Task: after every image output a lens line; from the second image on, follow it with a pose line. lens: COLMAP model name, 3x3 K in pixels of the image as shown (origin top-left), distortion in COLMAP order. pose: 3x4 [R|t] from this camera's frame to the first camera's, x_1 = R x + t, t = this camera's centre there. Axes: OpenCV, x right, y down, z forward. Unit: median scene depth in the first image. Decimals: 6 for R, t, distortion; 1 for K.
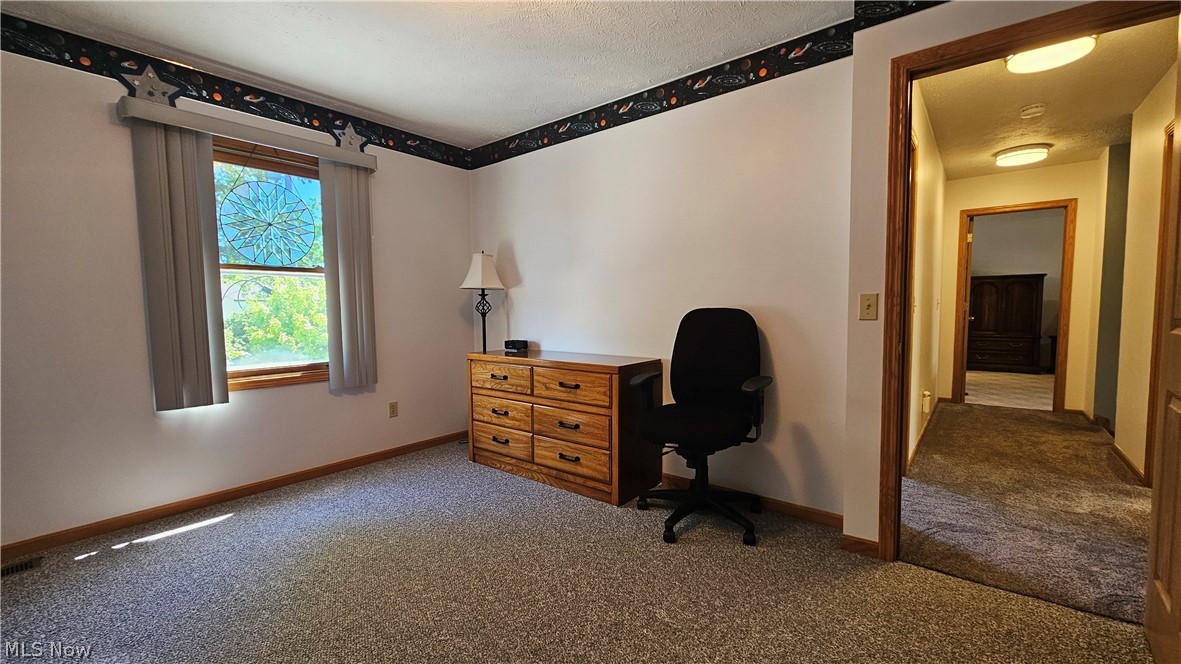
lens RADIAL K [[481.9, 0, 590.1], [0, 481.9, 336.8], [0, 0, 1]] dist [-0.001555, 0.000408]
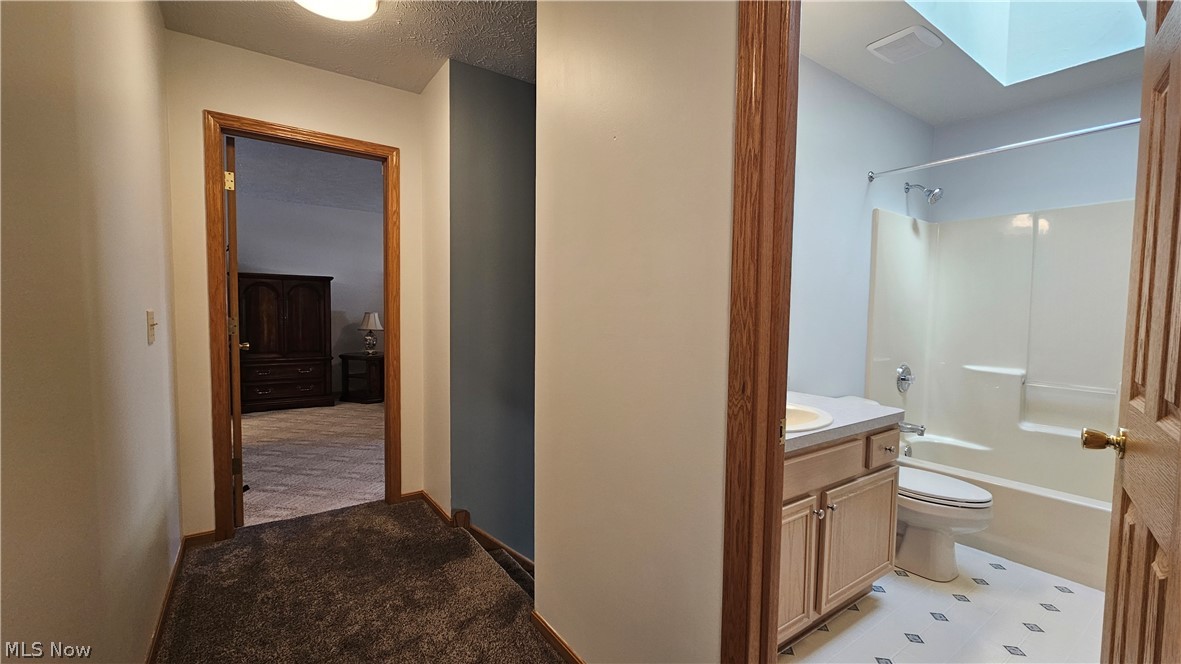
lens RADIAL K [[481.9, 0, 584.8], [0, 481.9, 336.4], [0, 0, 1]] dist [-0.001555, 0.000408]
pose [[0.282566, -0.043654, 0.958254, 0.413125], [0.048351, 0.998342, 0.031223, -0.051284], [-0.958029, 0.037510, 0.284208, 0.519104]]
